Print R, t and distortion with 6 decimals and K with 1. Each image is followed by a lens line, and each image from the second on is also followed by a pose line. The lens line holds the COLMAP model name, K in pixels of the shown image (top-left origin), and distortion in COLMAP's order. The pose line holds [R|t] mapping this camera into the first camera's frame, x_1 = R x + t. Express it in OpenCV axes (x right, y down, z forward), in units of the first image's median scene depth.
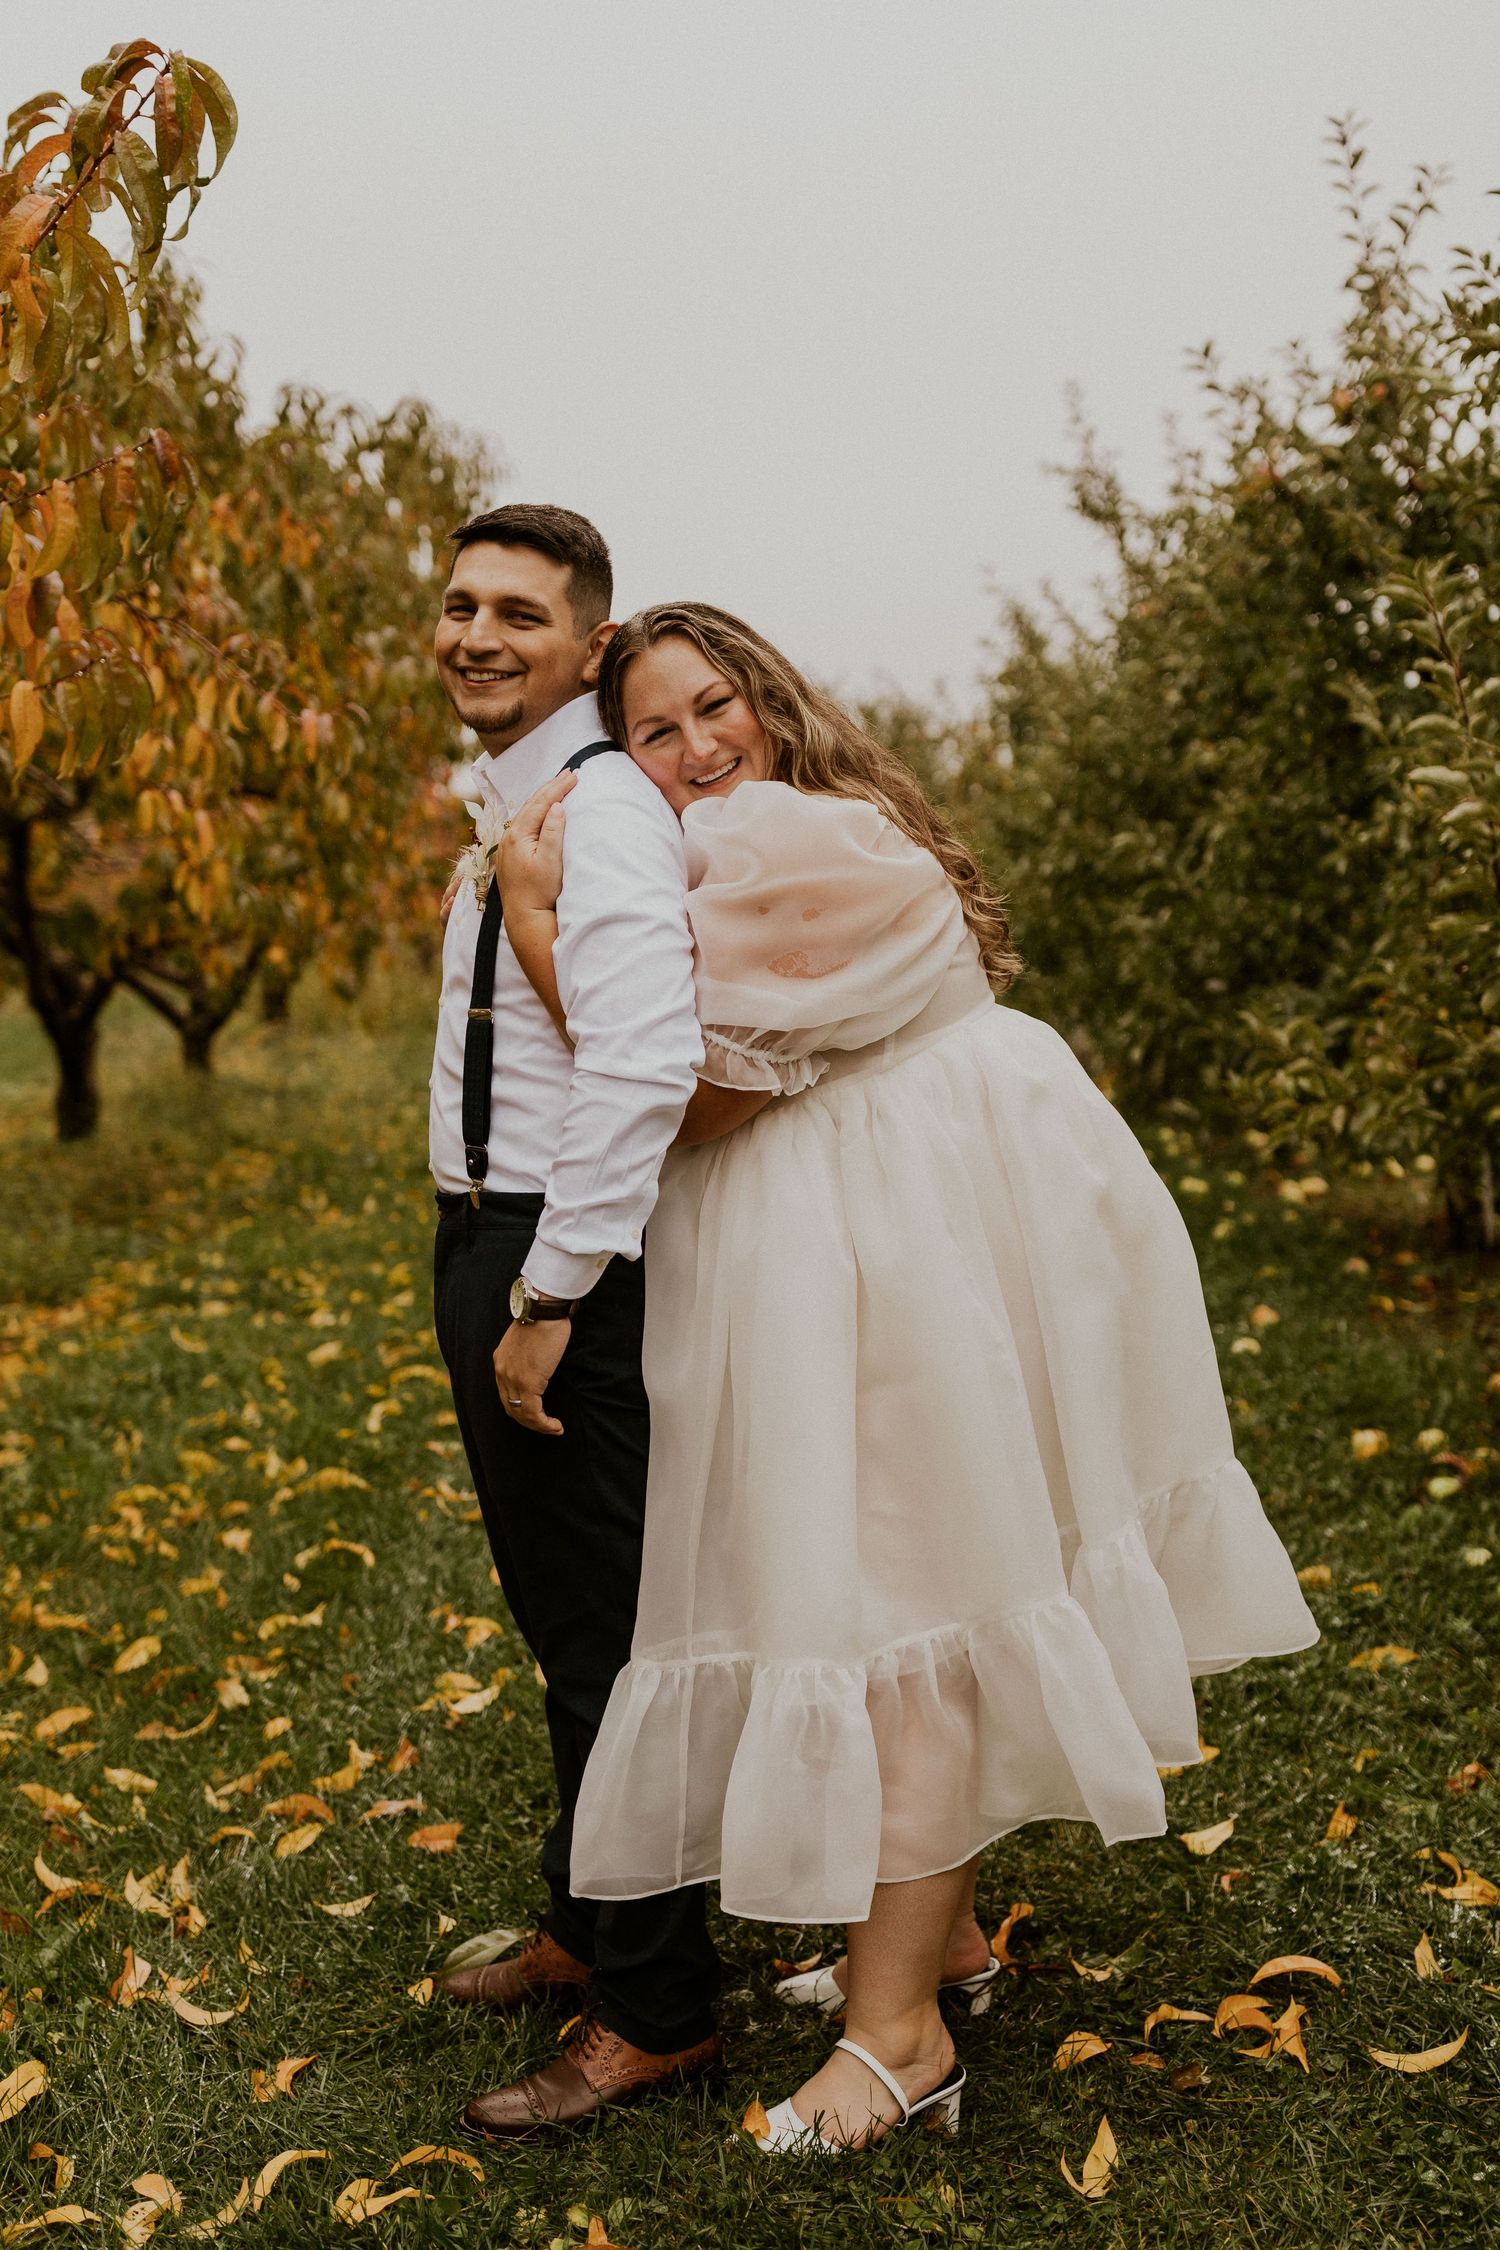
lens RADIAL K [[2397.1, 0, 750.0], [0, 2397.1, 1125.0], [0, 0, 1]] dist [0.004147, -0.006339]
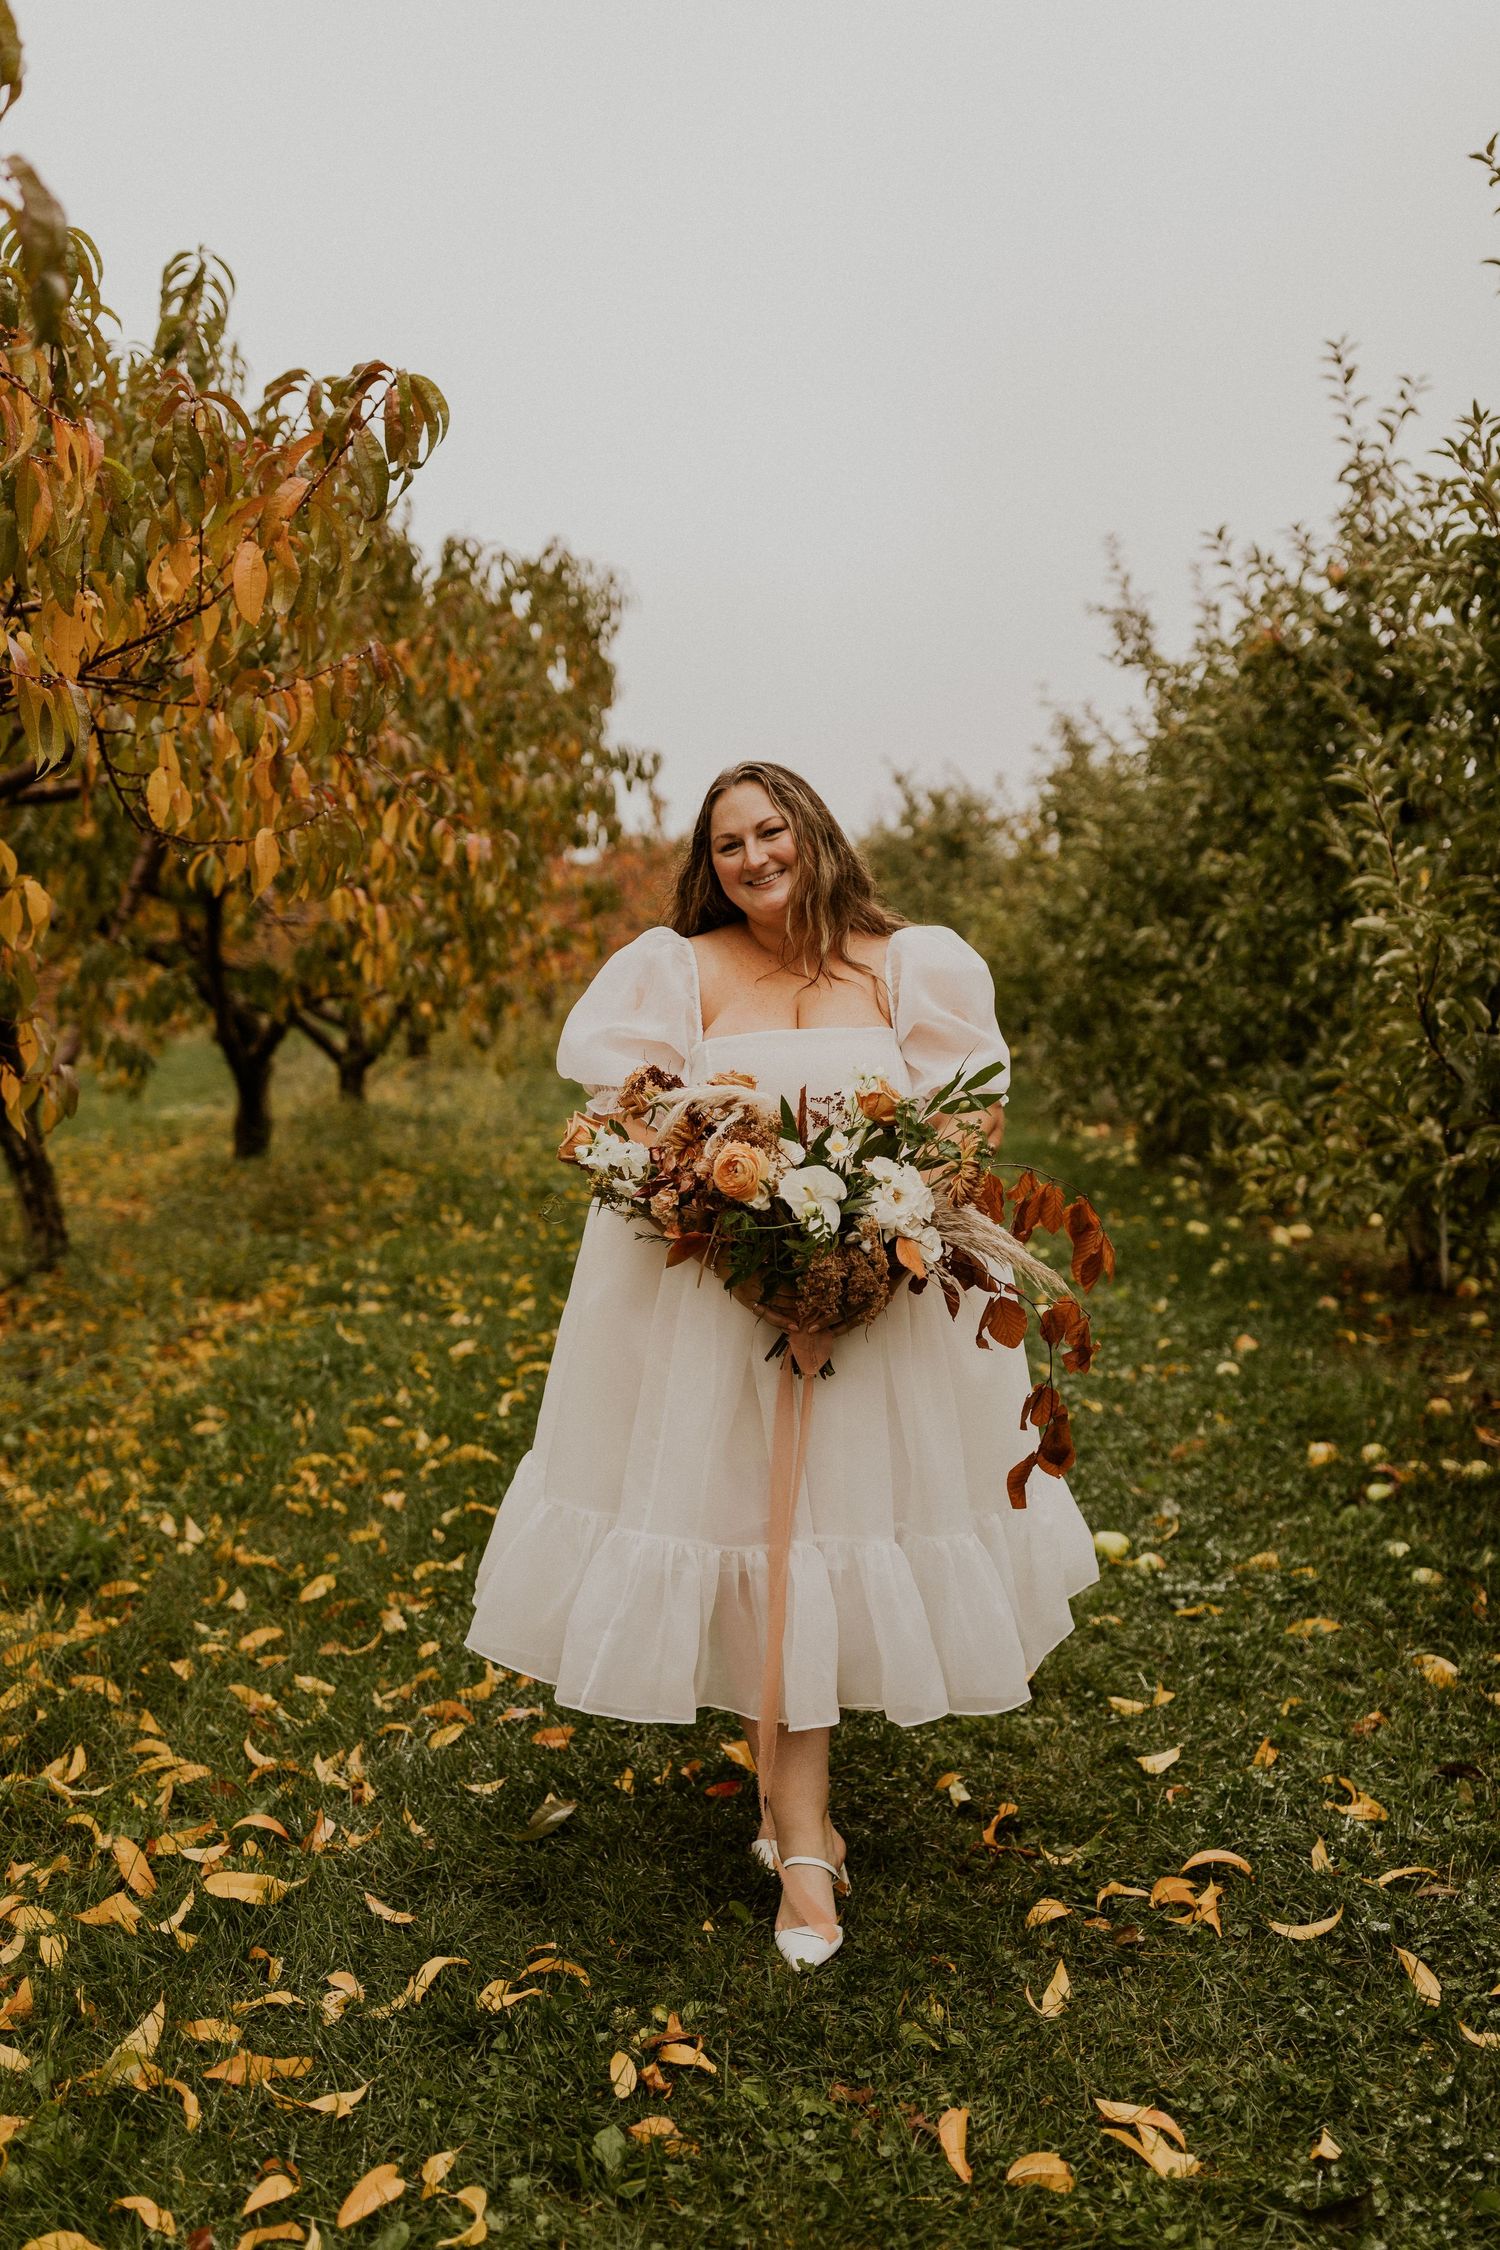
lens RADIAL K [[2117.1, 0, 750.0], [0, 2117.1, 1125.0], [0, 0, 1]] dist [0.001243, 0.000367]
pose [[0.998950, 0.029095, -0.035380, 0.003238], [-0.029513, 0.999500, -0.011356, -0.015512], [0.035032, 0.012388, 0.999309, -0.101303]]
